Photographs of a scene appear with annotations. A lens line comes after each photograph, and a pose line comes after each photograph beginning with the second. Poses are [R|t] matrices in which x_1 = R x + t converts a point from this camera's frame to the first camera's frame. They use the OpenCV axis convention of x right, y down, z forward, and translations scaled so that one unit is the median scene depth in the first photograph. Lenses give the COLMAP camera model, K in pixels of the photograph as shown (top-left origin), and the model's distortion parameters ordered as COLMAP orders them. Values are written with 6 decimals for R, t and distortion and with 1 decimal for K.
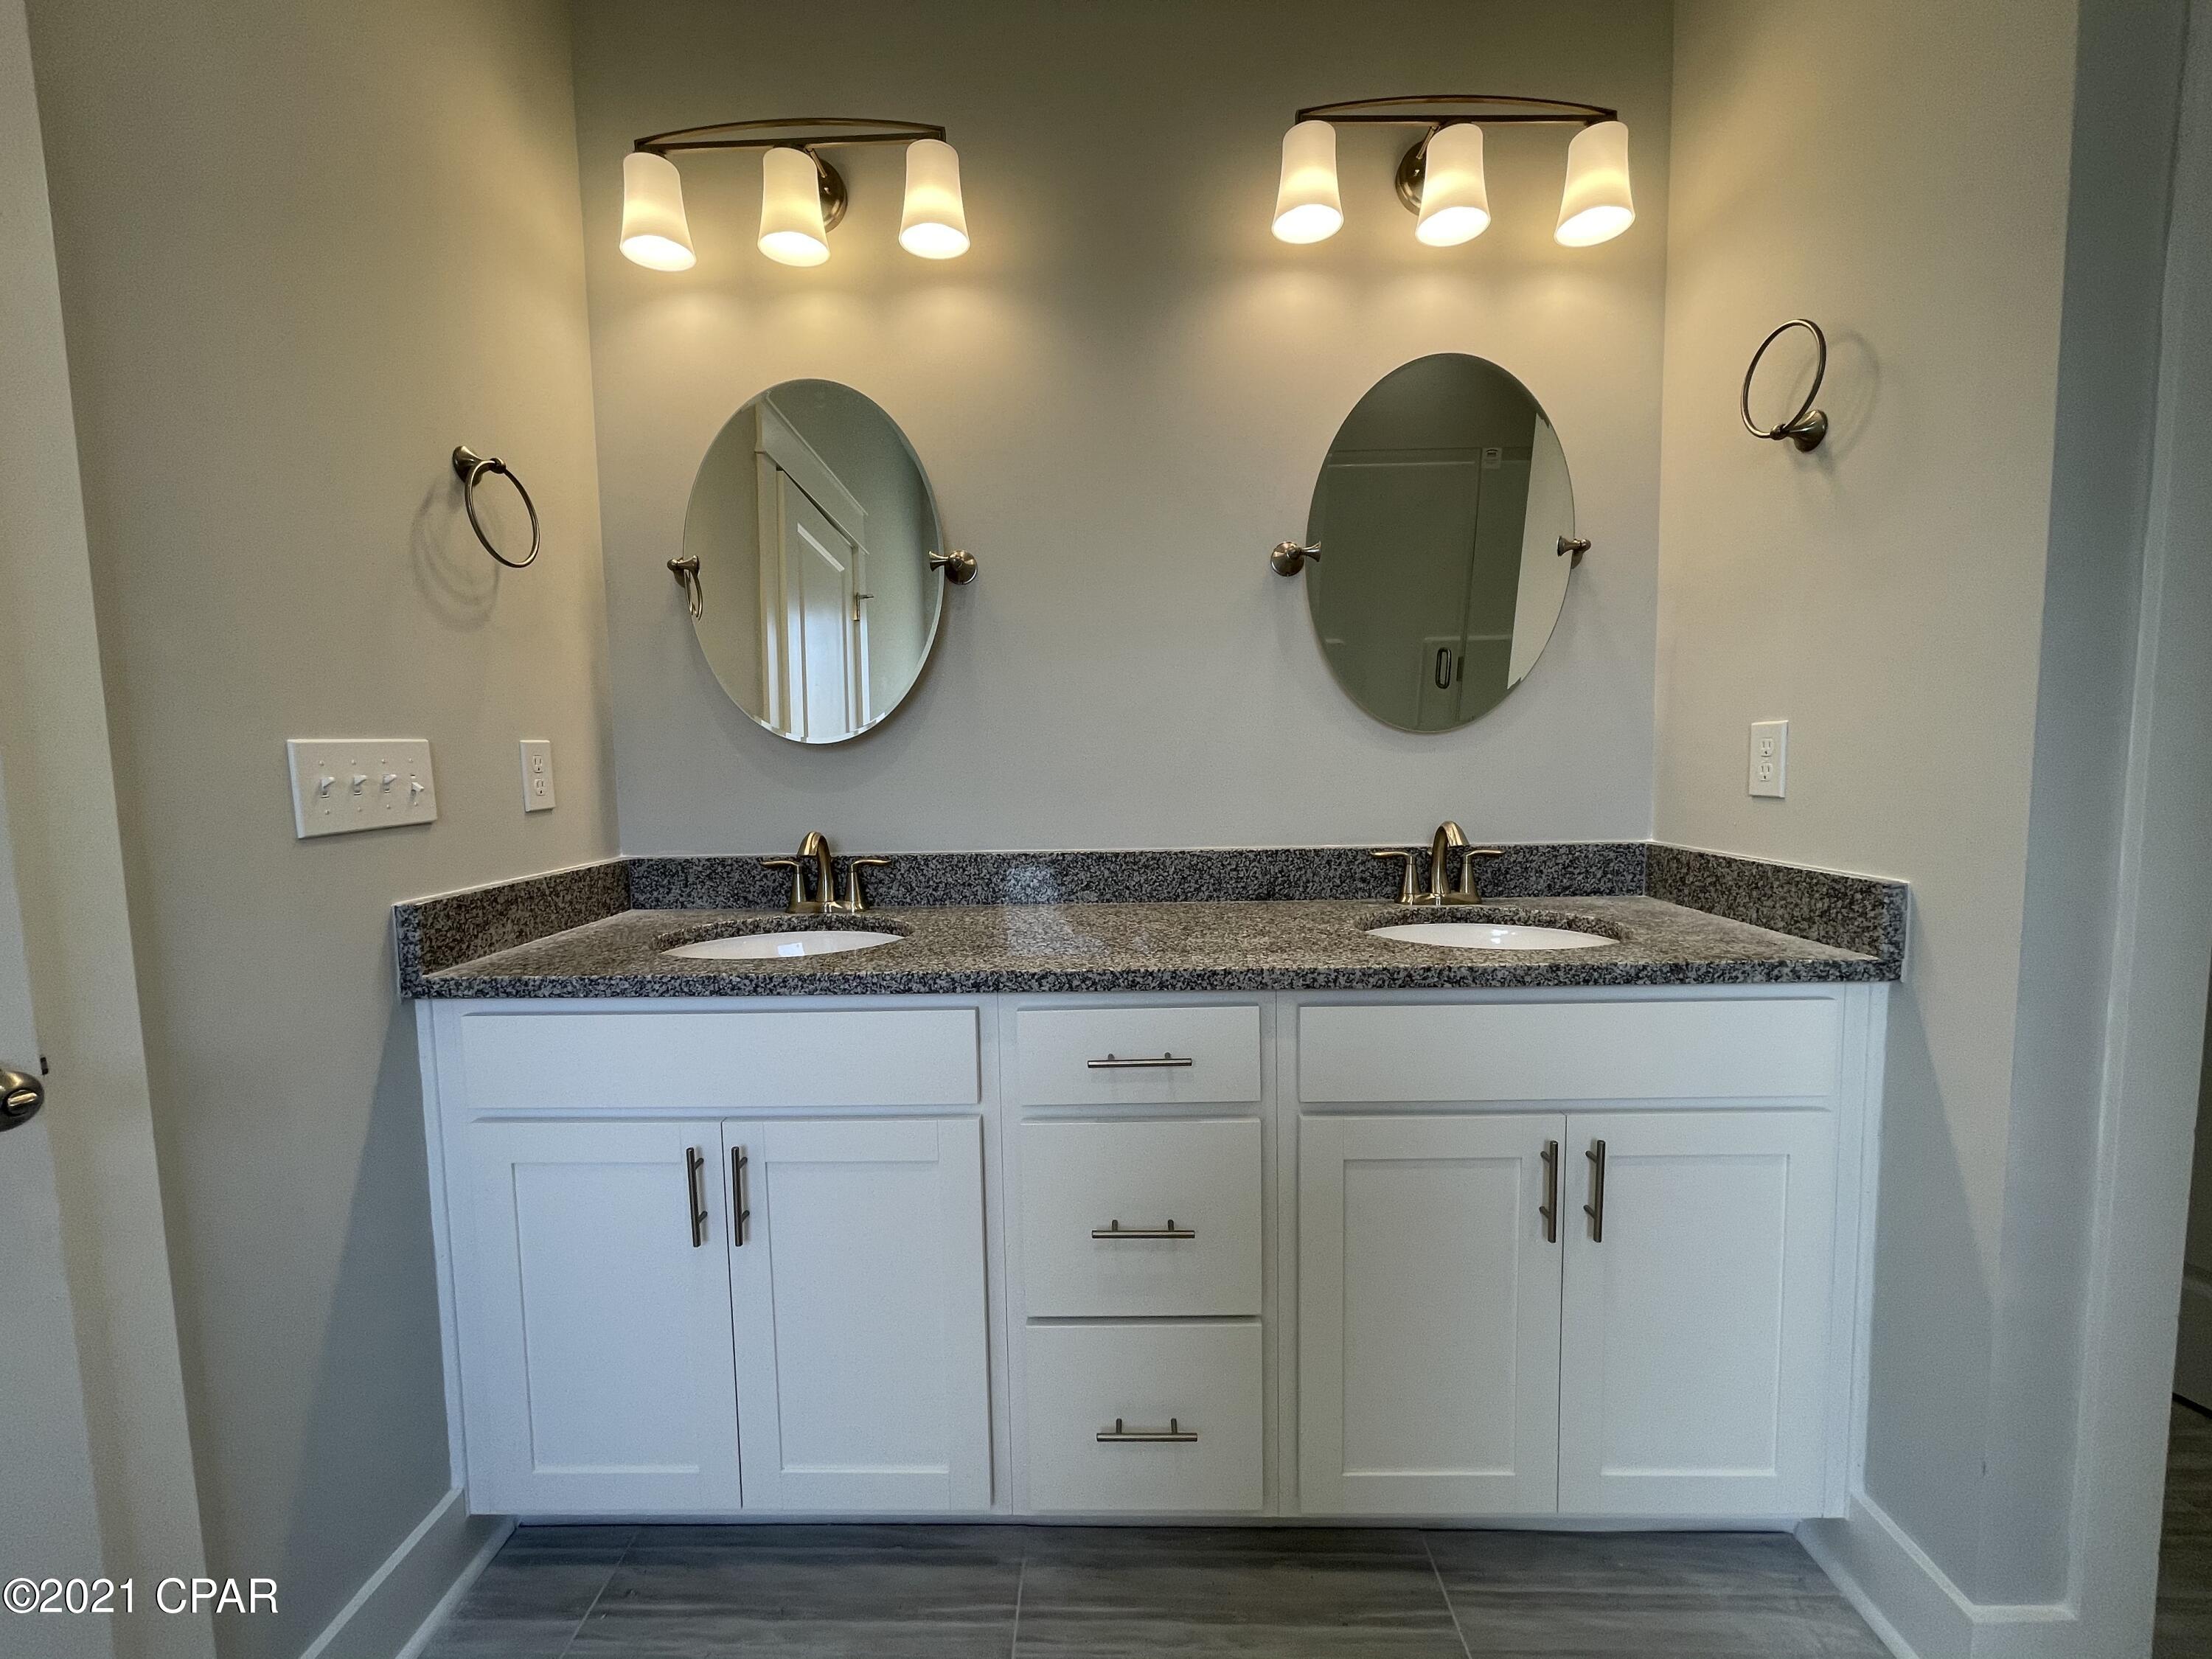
lens RADIAL K [[882.0, 0, 1088.8], [0, 882.0, 824.0], [0, 0, 1]] dist [-0.003118, -0.000341]
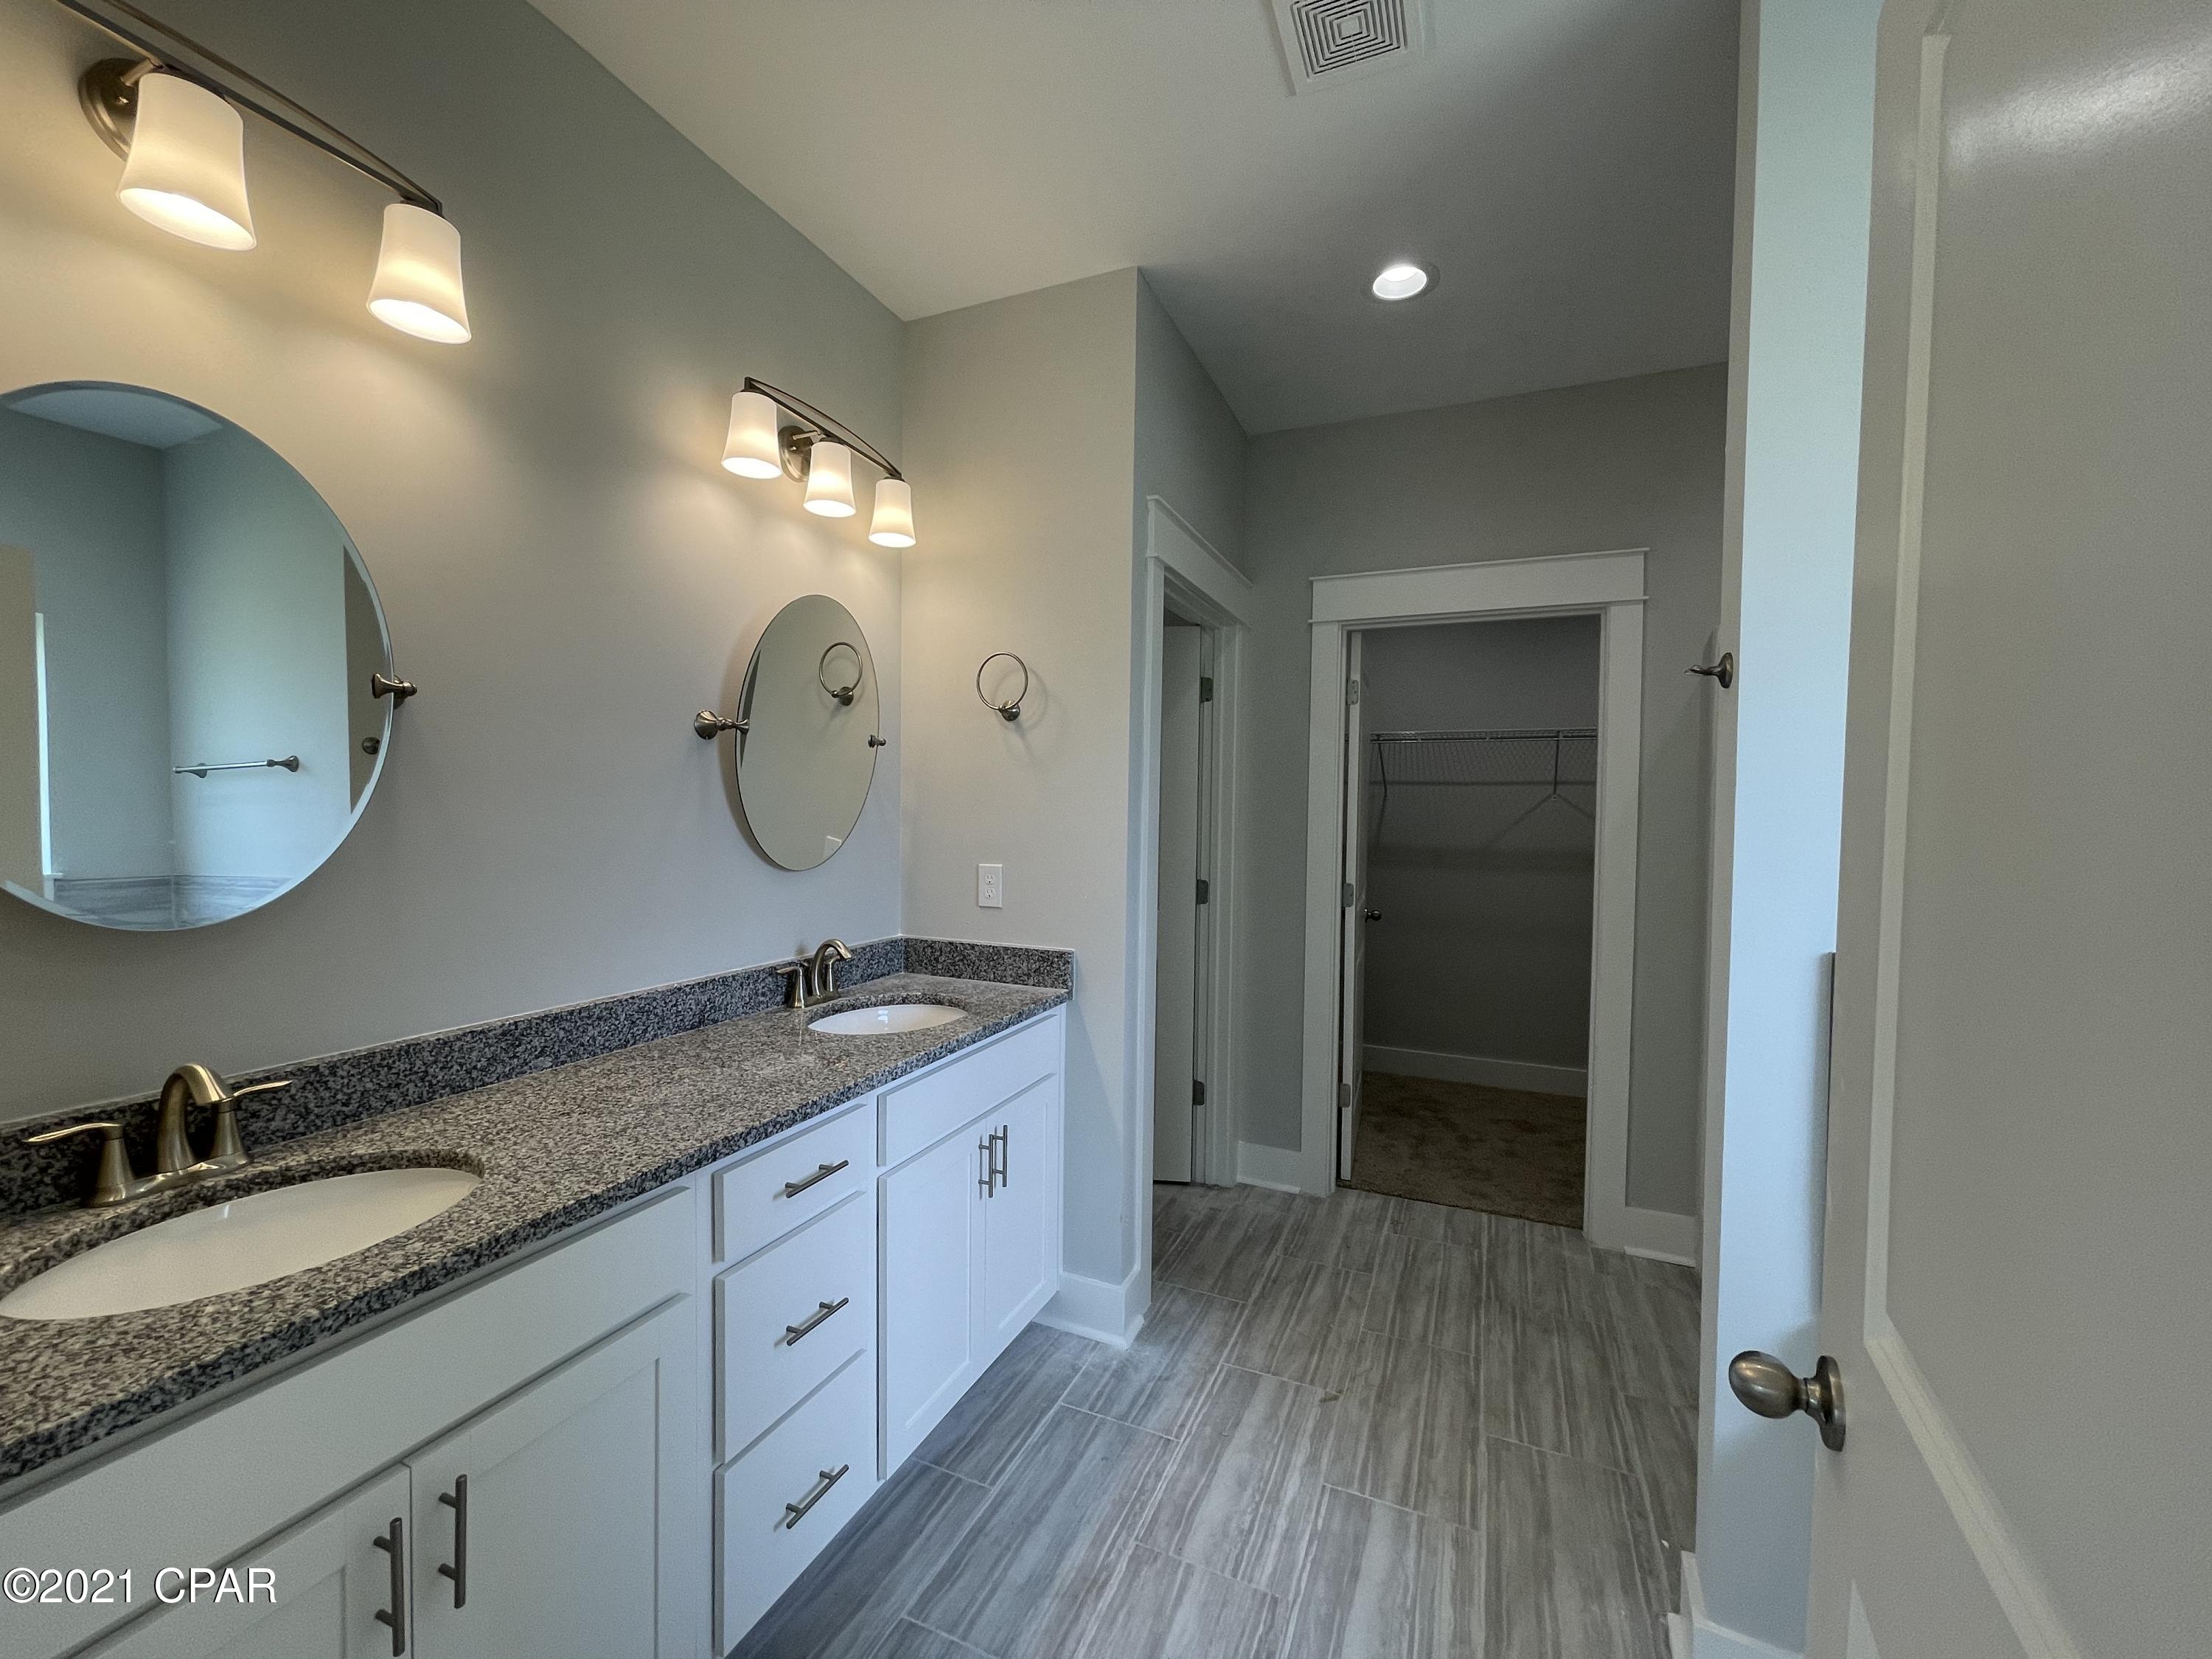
lens RADIAL K [[882.0, 0, 1092.6], [0, 882.0, 832.8], [0, 0, 1]] dist [-0.003118, -0.000341]
pose [[0.386193, -0.003401, 0.922412, -0.701207], [0.053422, 0.998397, -0.018685, -0.123240], [-0.920870, 0.056493, 0.385756, 0.118243]]
